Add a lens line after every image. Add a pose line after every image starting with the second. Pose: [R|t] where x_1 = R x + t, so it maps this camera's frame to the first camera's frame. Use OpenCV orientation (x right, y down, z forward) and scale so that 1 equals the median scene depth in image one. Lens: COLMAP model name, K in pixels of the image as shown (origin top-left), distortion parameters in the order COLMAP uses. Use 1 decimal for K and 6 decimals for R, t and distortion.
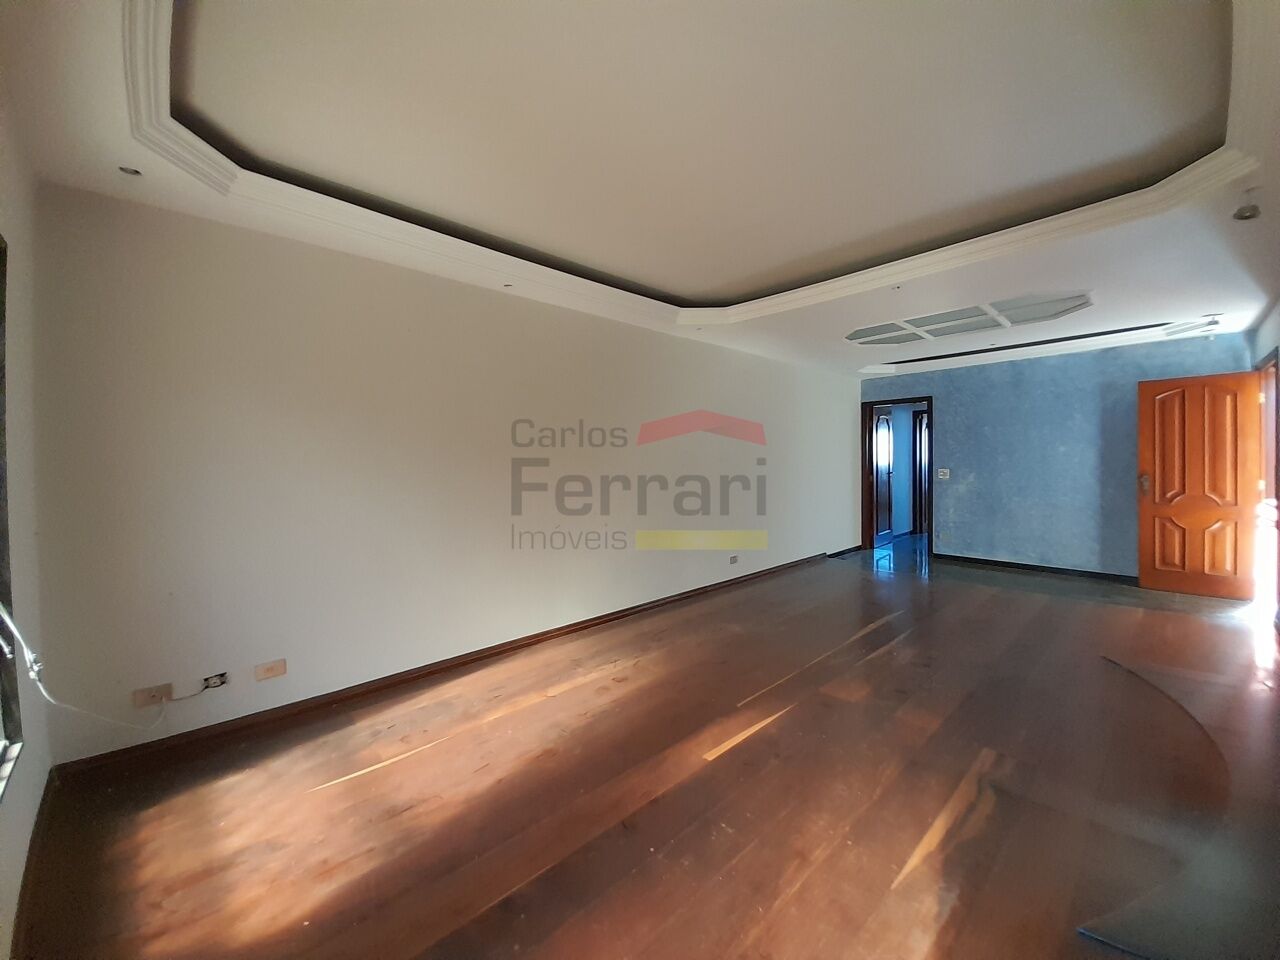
lens RADIAL K [[502.8, 0, 651.8], [0, 502.8, 465.7], [0, 0, 1]] dist [-0.000305, -0.000284]
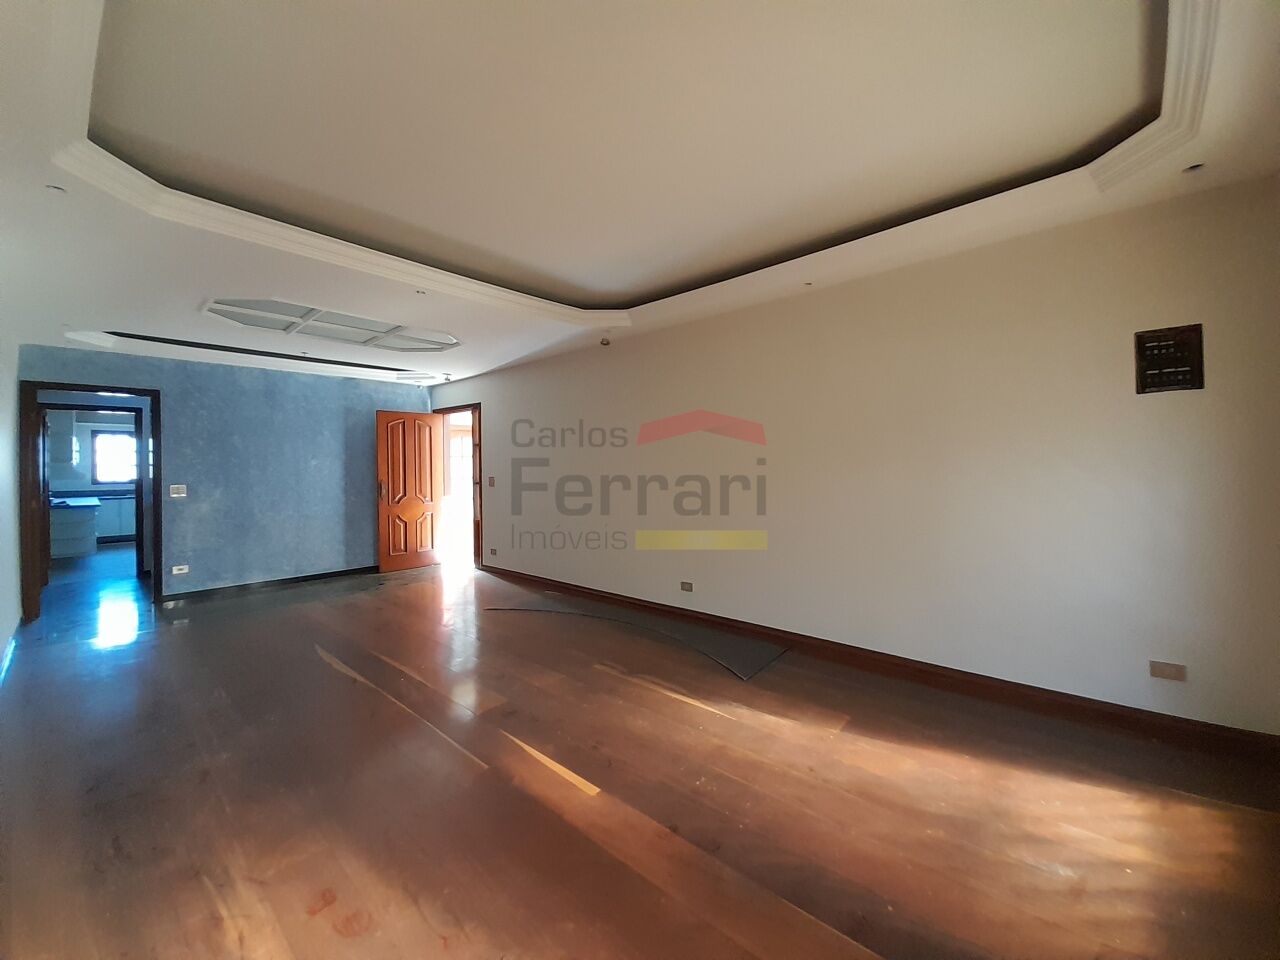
lens RADIAL K [[502.8, 0, 651.8], [0, 502.8, 465.7], [0, 0, 1]] dist [-0.000305, -0.000284]
pose [[-0.077899, 0.015142, 0.996846, -0.347883], [0.026786, 0.999555, -0.013090, 0.007791], [-0.996601, 0.025682, -0.078270, 0.417838]]
